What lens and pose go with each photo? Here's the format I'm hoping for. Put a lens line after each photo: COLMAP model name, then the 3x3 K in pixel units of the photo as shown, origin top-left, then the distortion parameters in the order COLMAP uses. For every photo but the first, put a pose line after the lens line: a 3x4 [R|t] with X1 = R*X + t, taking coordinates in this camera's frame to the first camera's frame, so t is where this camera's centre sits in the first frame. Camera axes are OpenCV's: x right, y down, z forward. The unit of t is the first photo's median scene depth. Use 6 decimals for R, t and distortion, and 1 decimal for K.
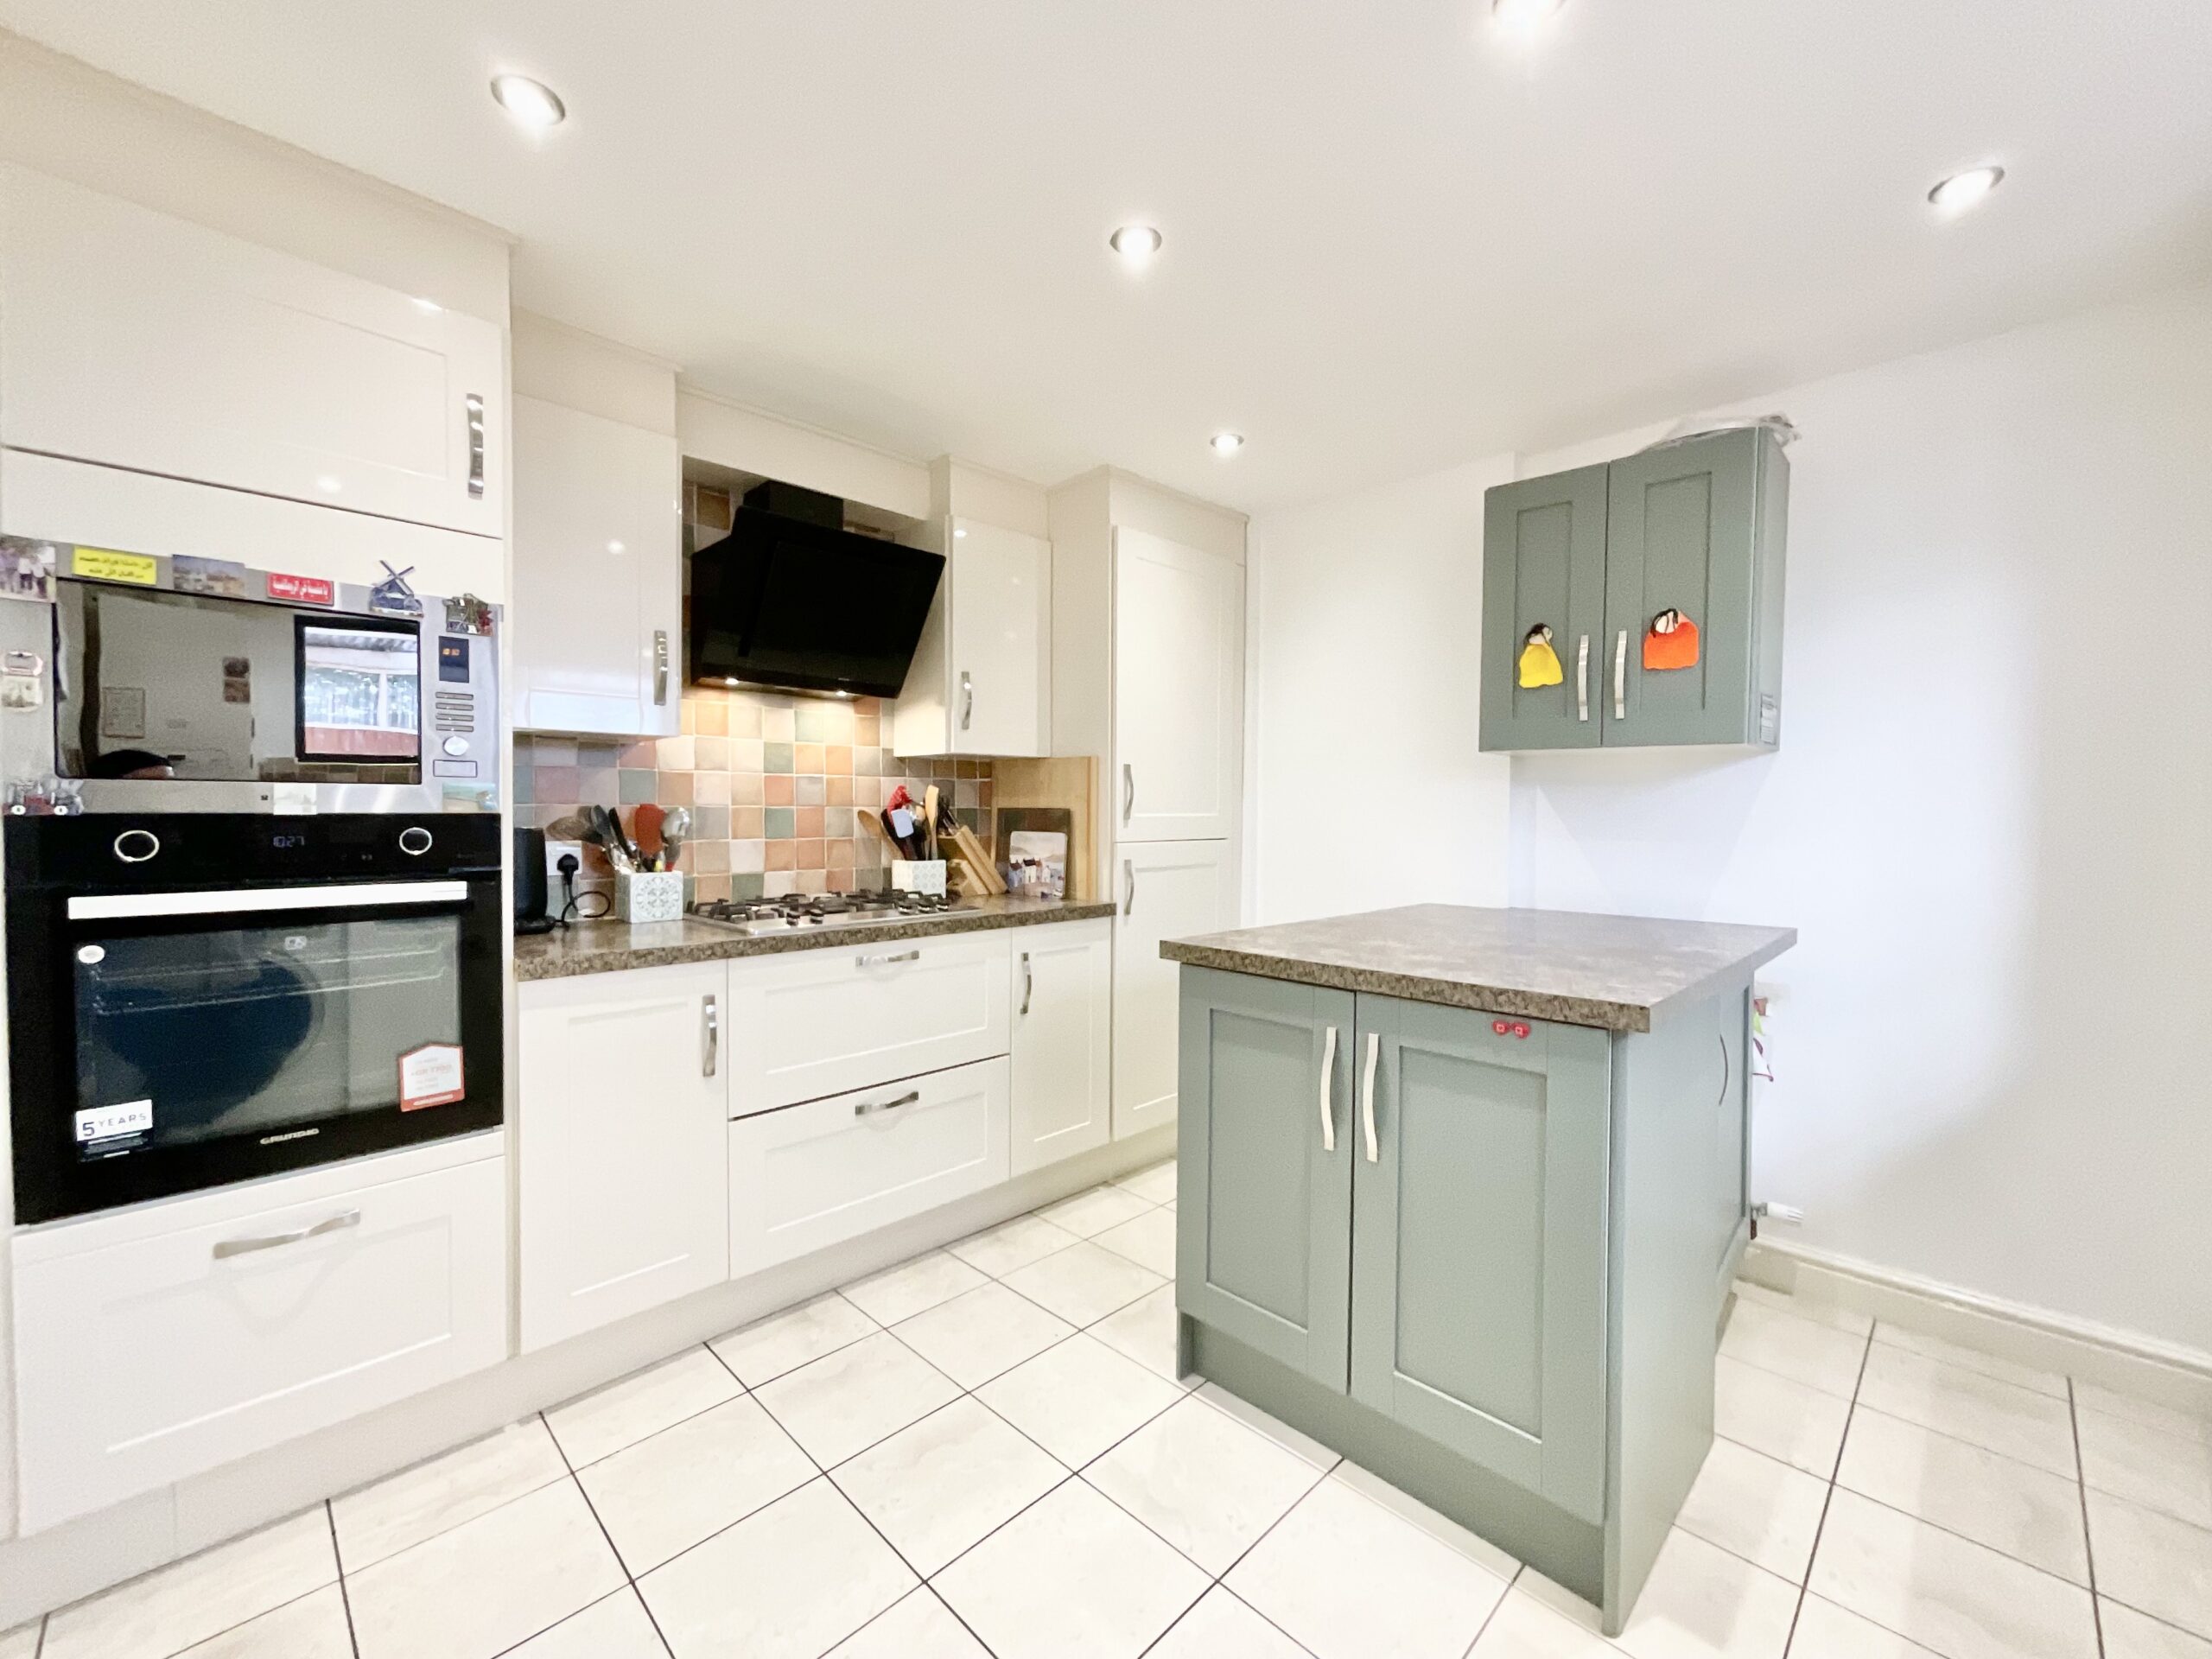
lens RADIAL K [[888.5, 0, 1099.1], [0, 888.5, 835.6], [0, 0, 1]] dist [-0.000109, 0.000265]
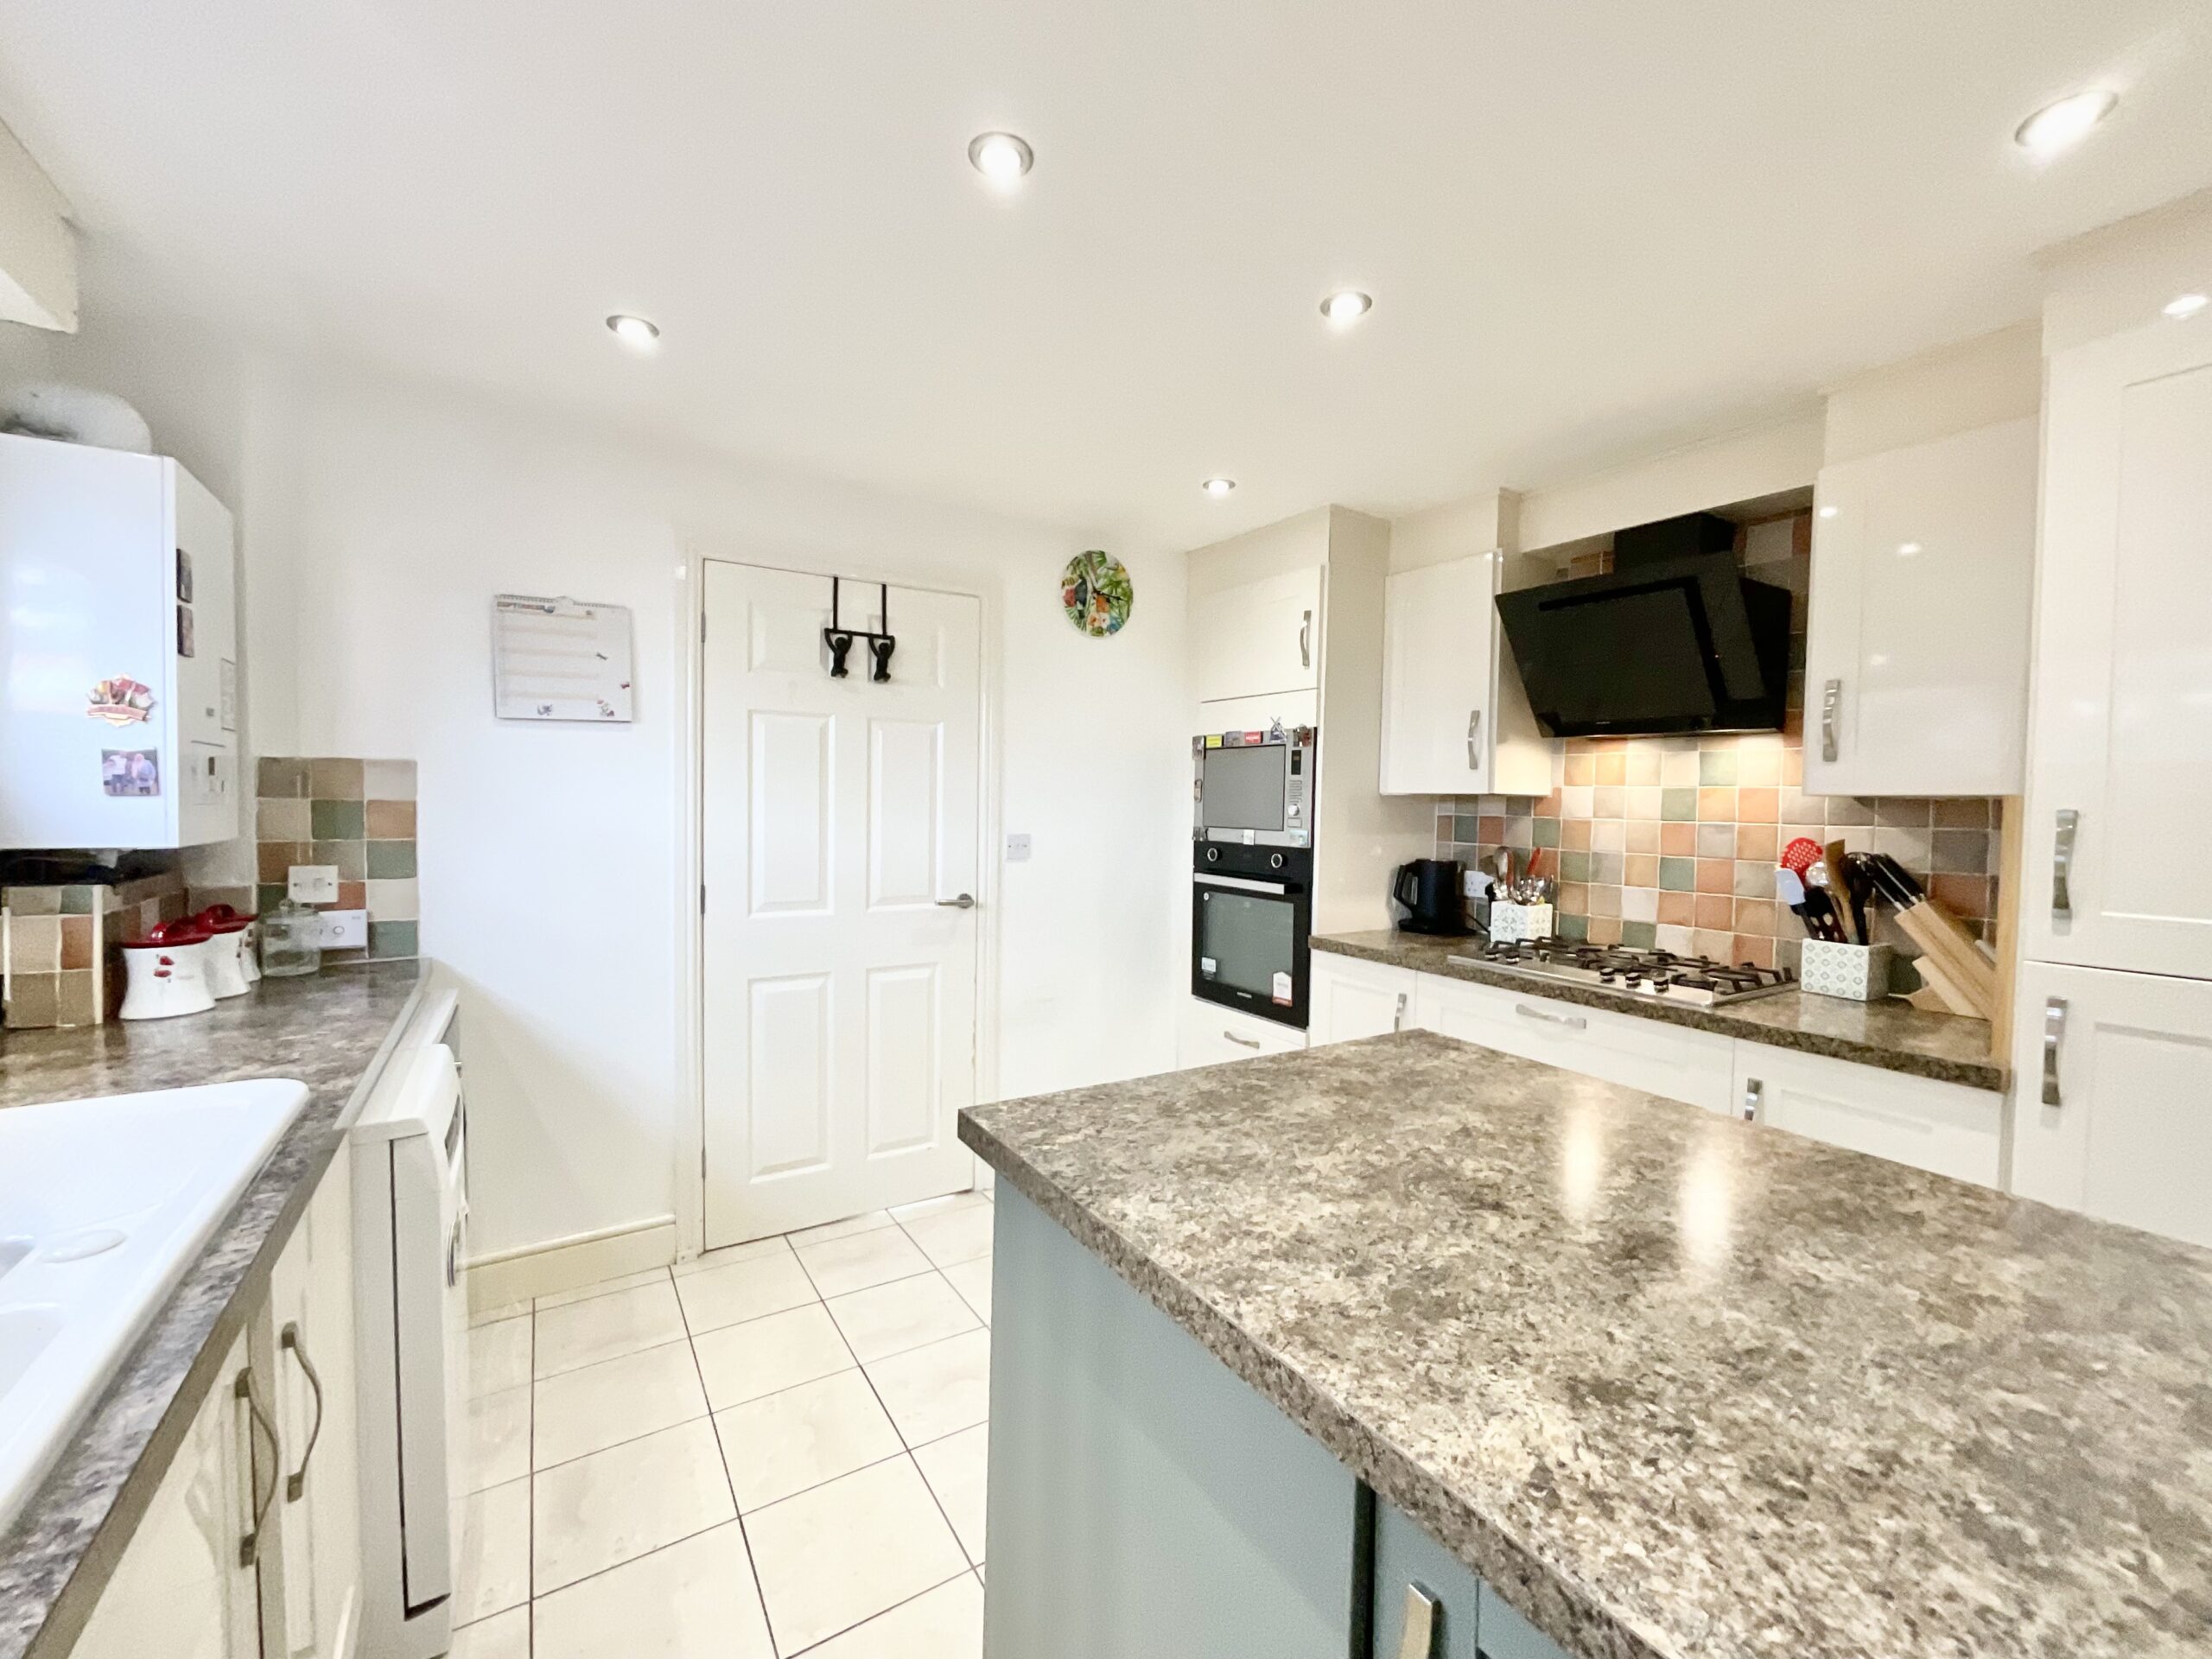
lens RADIAL K [[888.5, 0, 1099.1], [0, 888.5, 835.6], [0, 0, 1]] dist [-0.000109, 0.000265]
pose [[-0.209418, 0.030735, -0.977343, 0.836735], [-0.049995, 0.997862, 0.042093, -0.078271], [0.976547, 0.057677, -0.207433, 0.734248]]
